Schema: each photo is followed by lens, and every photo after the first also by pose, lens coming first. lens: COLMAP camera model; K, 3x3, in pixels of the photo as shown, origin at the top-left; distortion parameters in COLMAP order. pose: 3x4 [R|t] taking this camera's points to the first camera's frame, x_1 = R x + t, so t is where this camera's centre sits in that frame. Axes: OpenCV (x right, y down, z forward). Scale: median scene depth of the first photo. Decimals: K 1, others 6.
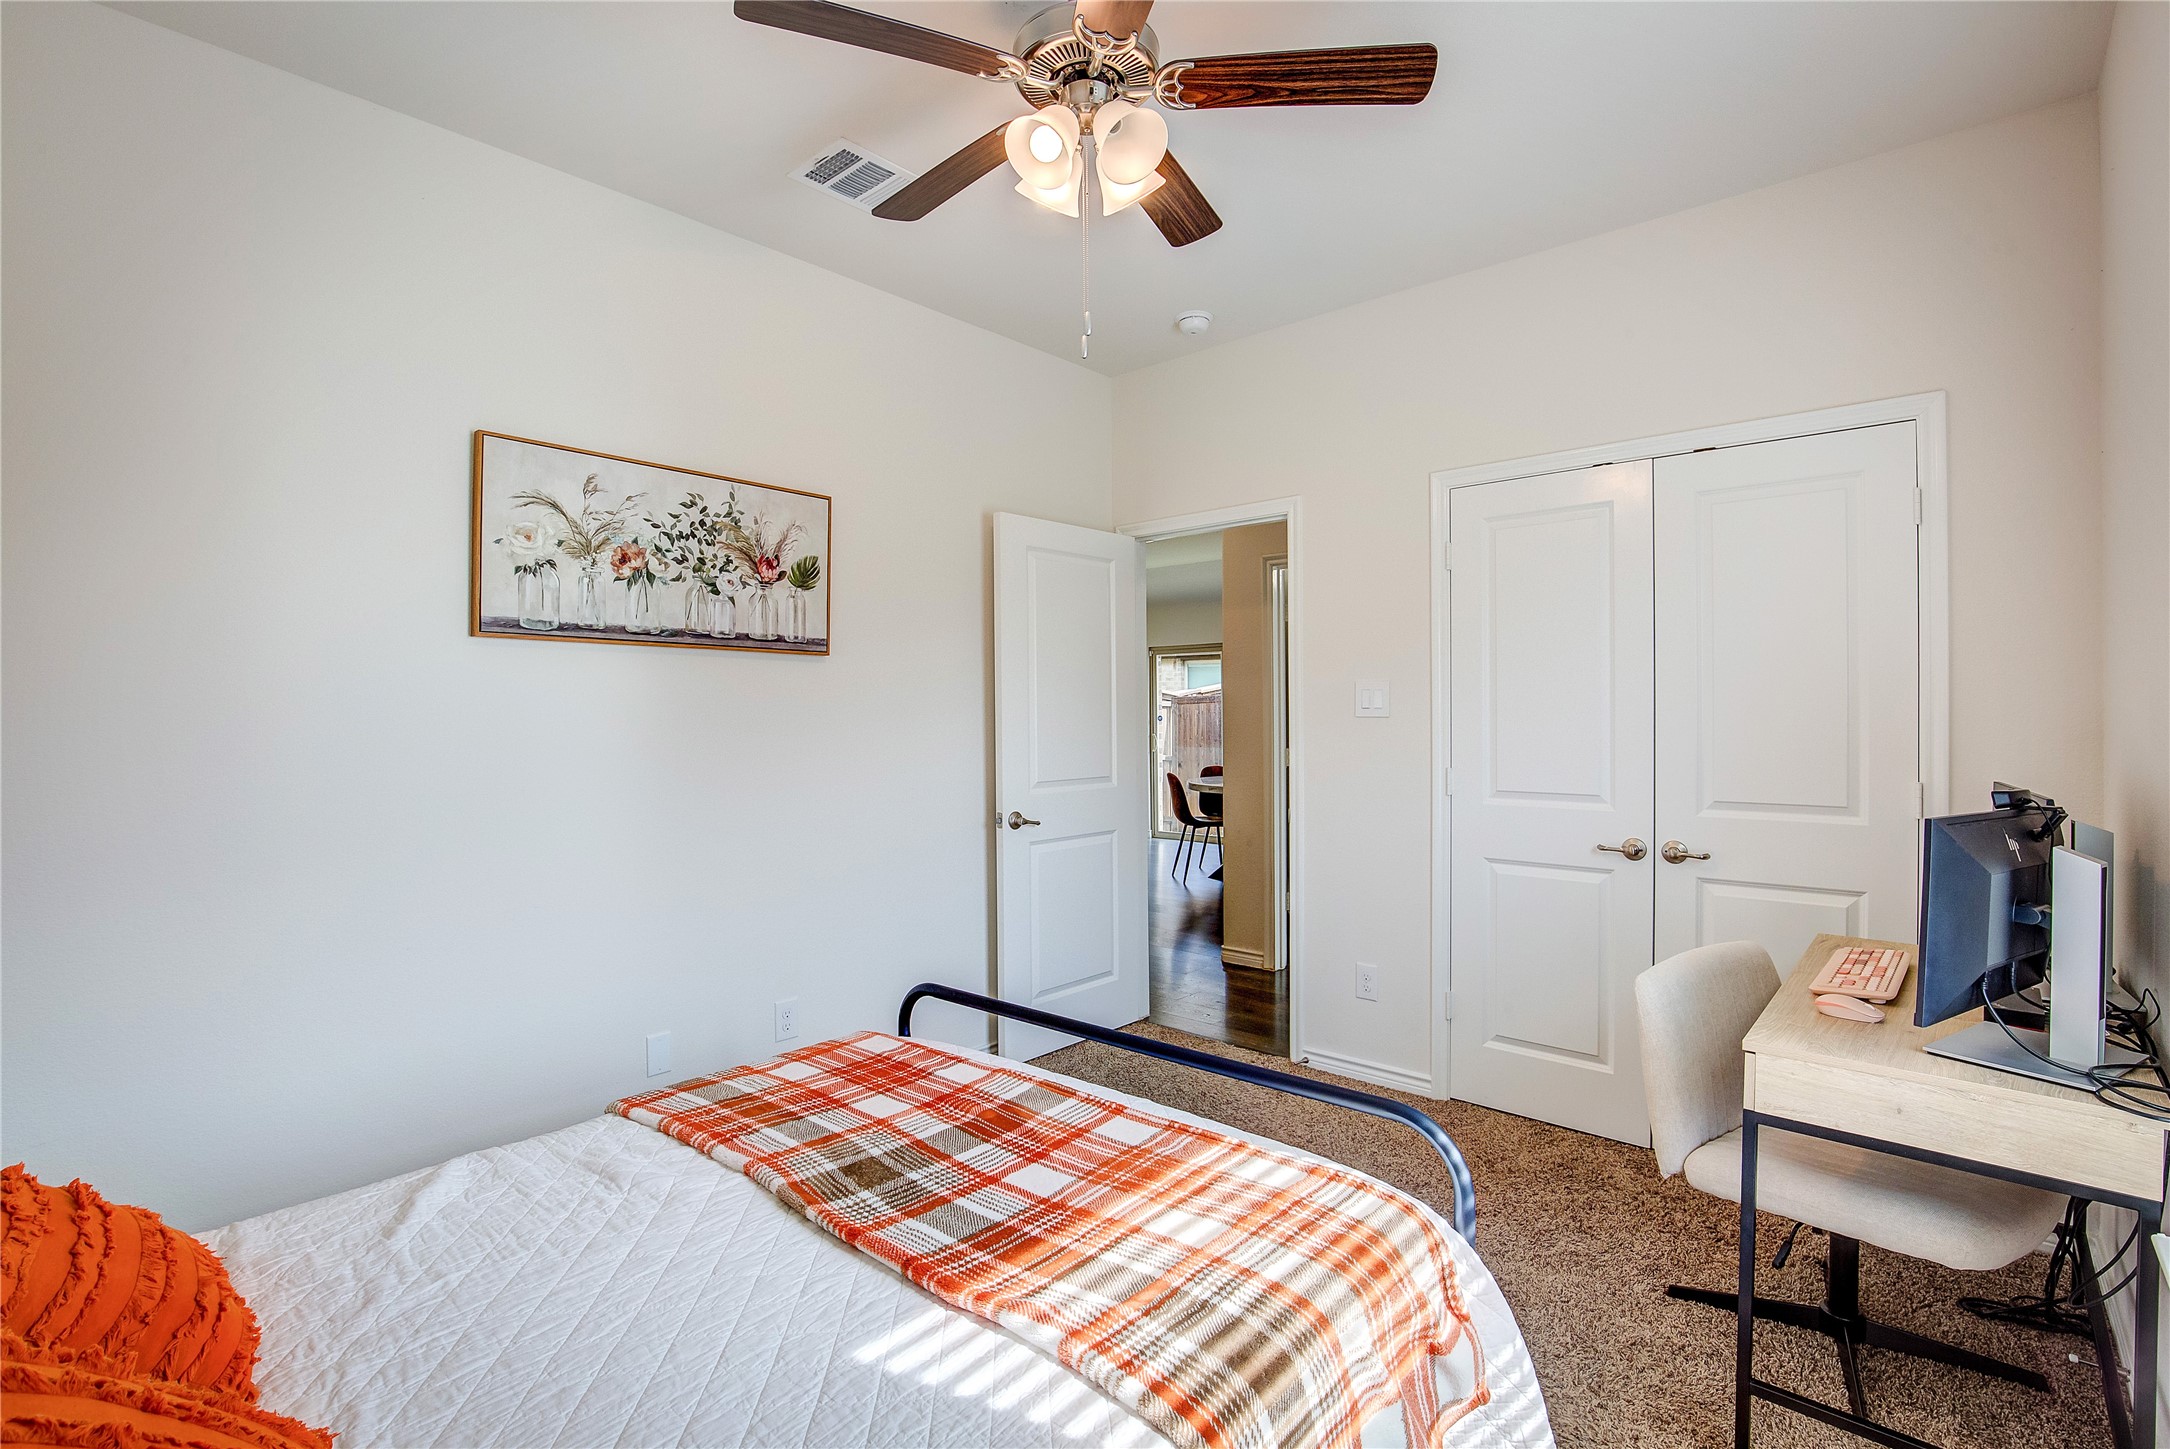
lens RADIAL K [[993.2, 0, 1089.1], [0, 993.2, 718.1], [0, 0, 1]] dist [-0.035771, 0.007606]
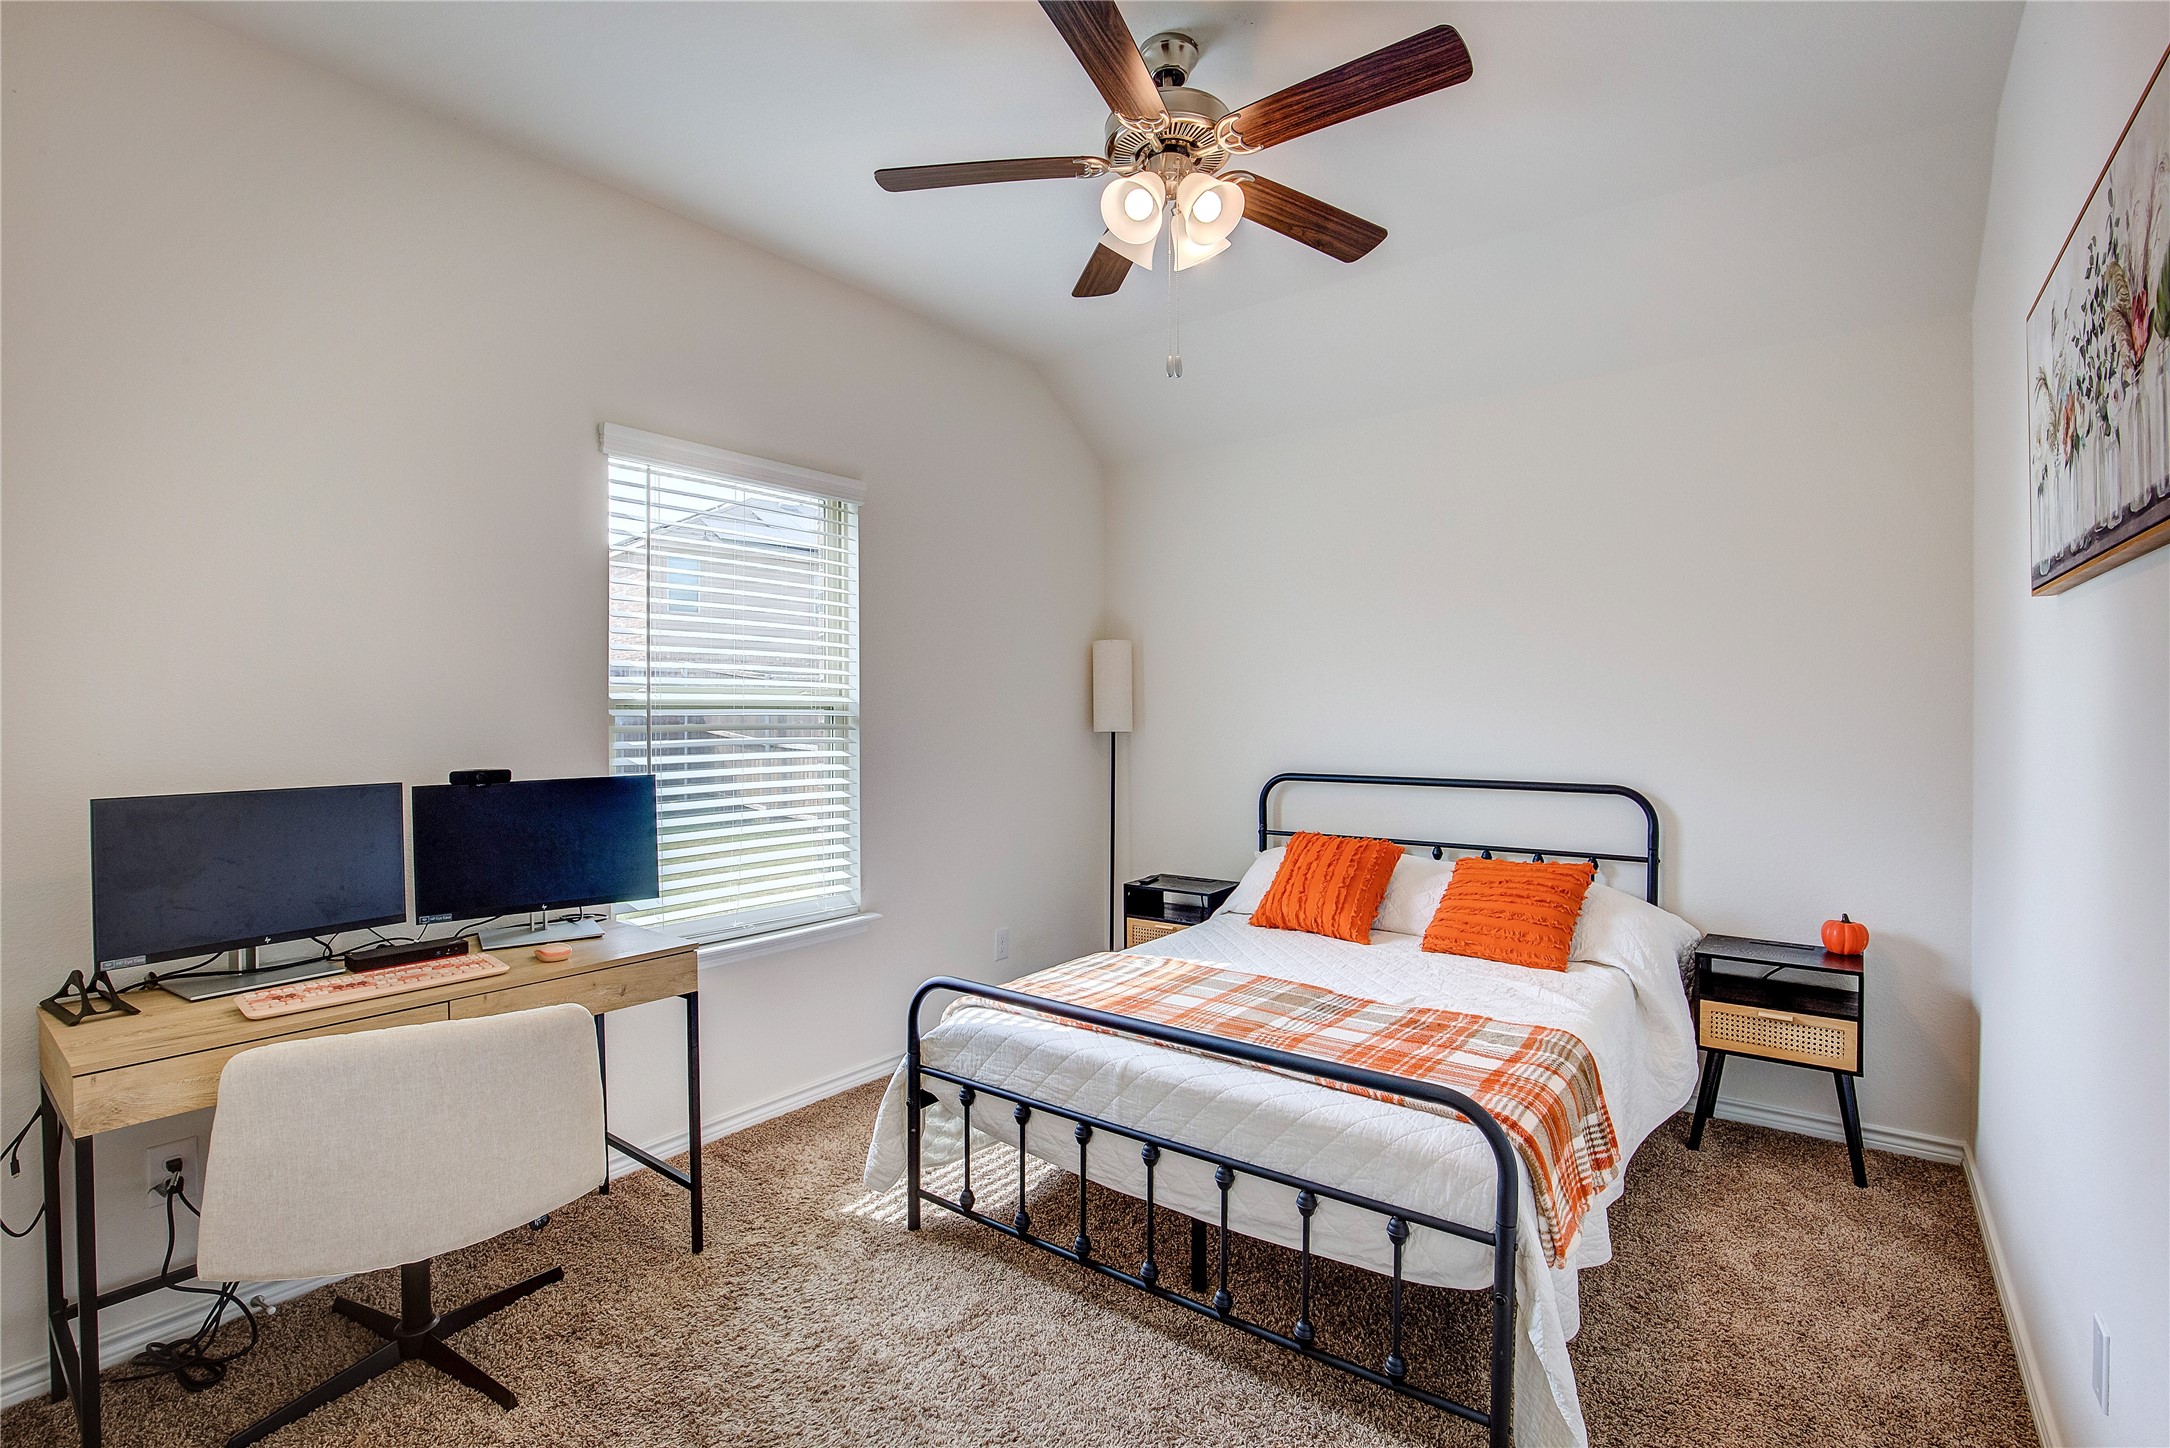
lens RADIAL K [[993.2, 0, 1089.1], [0, 993.2, 717.6], [0, 0, 1]] dist [-0.035771, 0.007606]
pose [[-0.996773, 0.007578, -0.079909, 0.141037], [0.006762, 0.999922, 0.010482, -0.004232], [0.079982, 0.009908, -0.996747, 1.612368]]
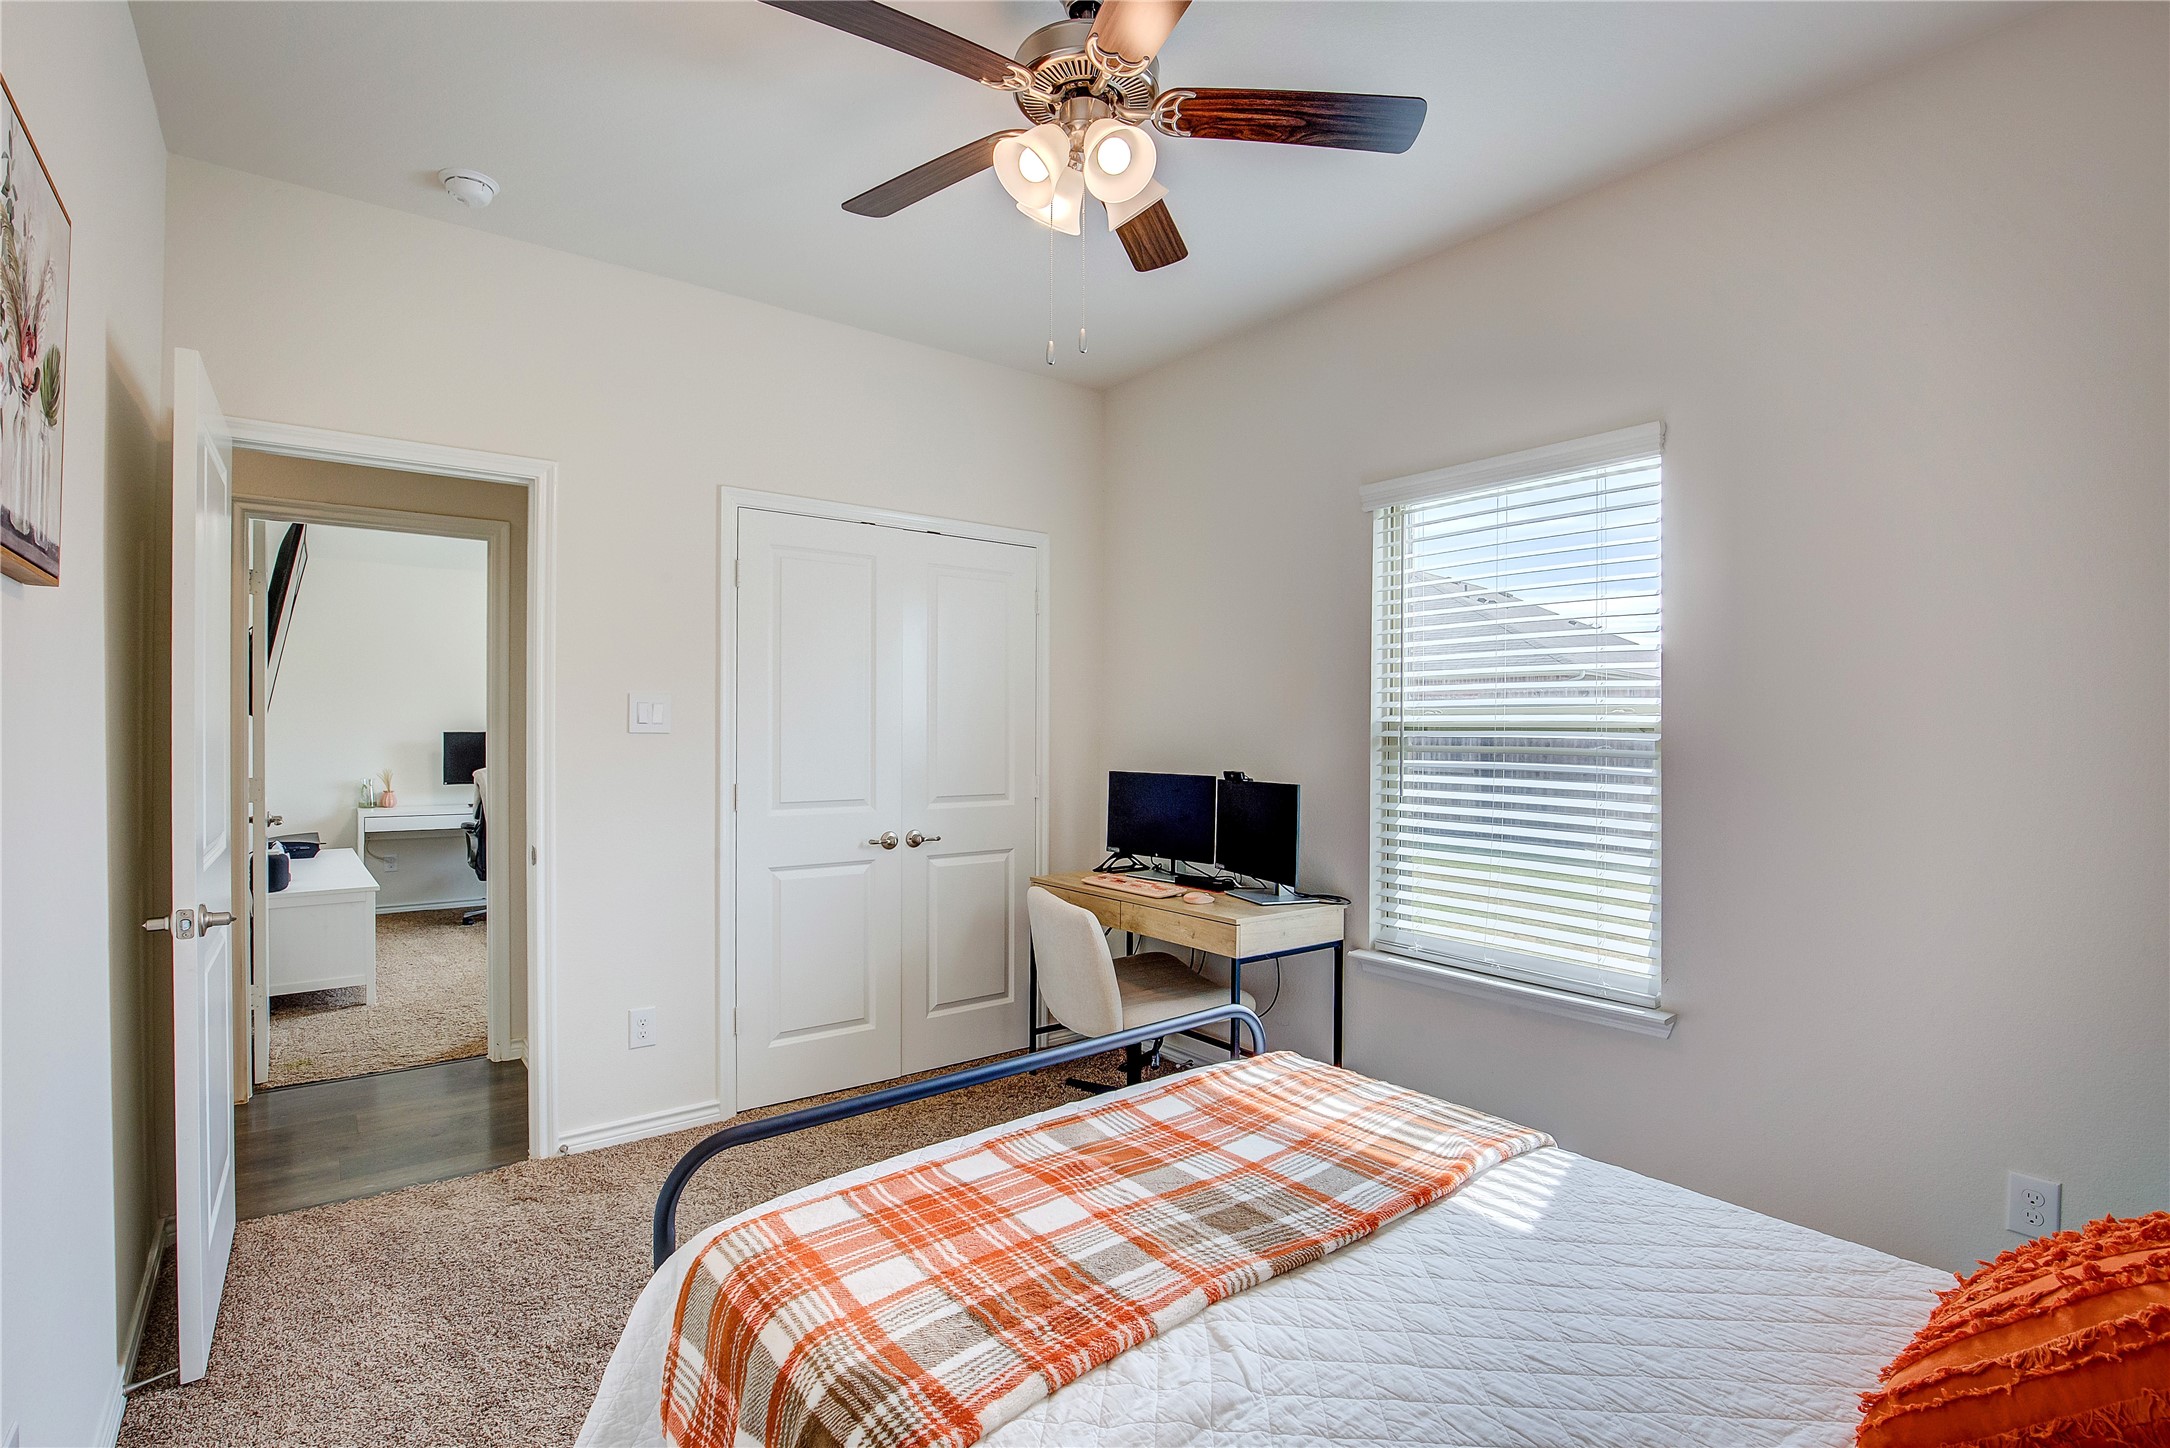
lens RADIAL K [[1006.7, 0, 1079.6], [0, 1006.7, 735.2], [0, 0, 1]] dist [-0.029477, 0.000231]
pose [[0.185862, -0.000486, 0.982576, -0.753898], [-0.000974, 0.999999, 0.000679, -0.000446], [-0.982575, -0.001083, 0.185861, 0.616007]]
